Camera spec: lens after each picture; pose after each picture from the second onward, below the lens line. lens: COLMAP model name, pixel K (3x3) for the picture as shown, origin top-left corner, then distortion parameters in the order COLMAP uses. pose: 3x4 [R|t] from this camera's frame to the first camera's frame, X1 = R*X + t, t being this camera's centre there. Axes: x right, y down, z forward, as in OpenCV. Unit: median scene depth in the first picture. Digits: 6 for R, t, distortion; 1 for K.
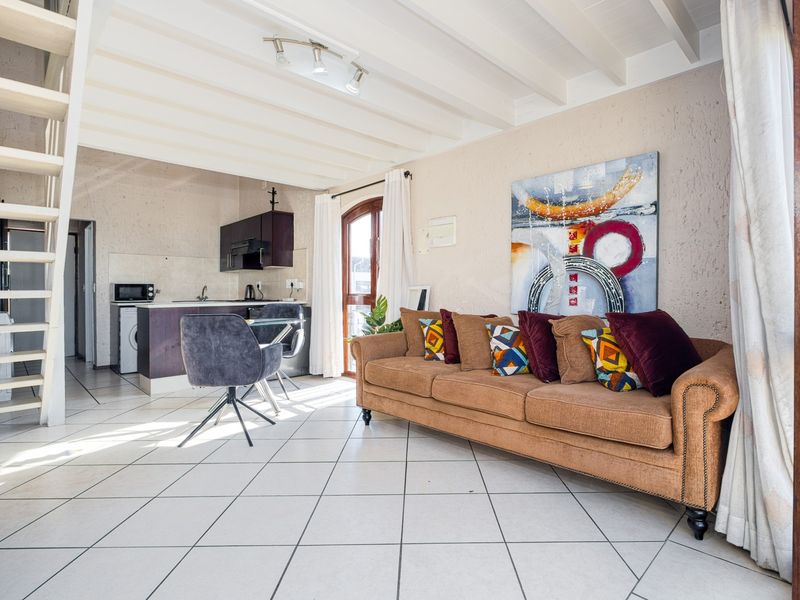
lens RADIAL K [[420.4, 0, 415.8], [0, 420.4, 291.3], [0, 0, 1]] dist [-0.002429, 0.000027]
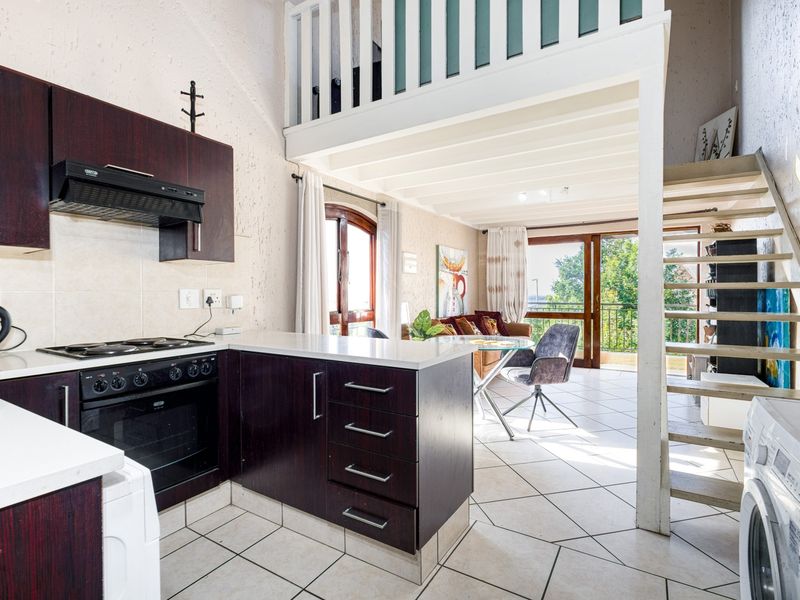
lens RADIAL K [[406.6, 0, 401.1], [0, 406.6, 296.5], [0, 0, 1]] dist [-0.003811, -0.000187]
pose [[-0.236667, 0.000793, 0.971590, -0.846679], [-0.001108, 0.999999, -0.001086, -0.021214], [-0.971590, -0.001333, -0.236666, 0.931891]]
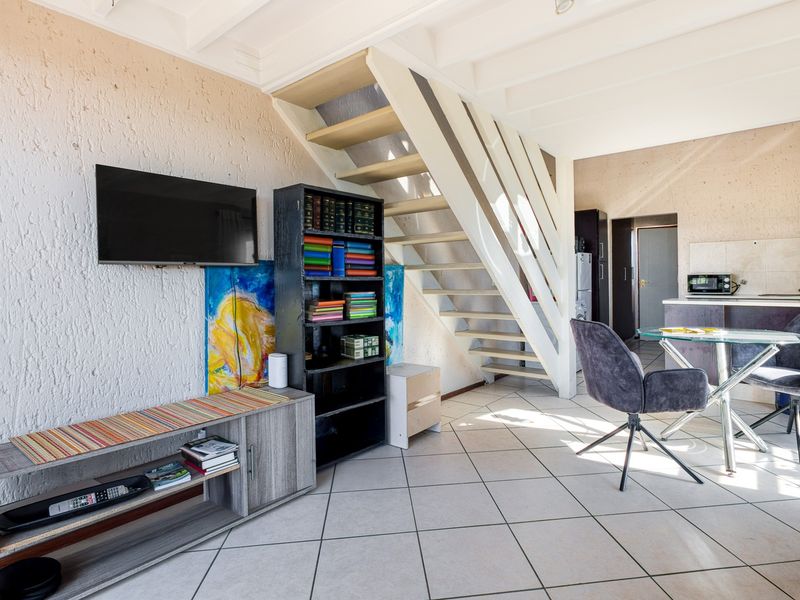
lens RADIAL K [[406.6, 0, 401.1], [0, 406.6, 296.5], [0, 0, 1]] dist [-0.003811, -0.000187]
pose [[0.129048, 0.033221, -0.991082, 0.136213], [0.016779, 0.999222, 0.035678, -0.013777], [0.991496, -0.021234, 0.128390, 0.225840]]
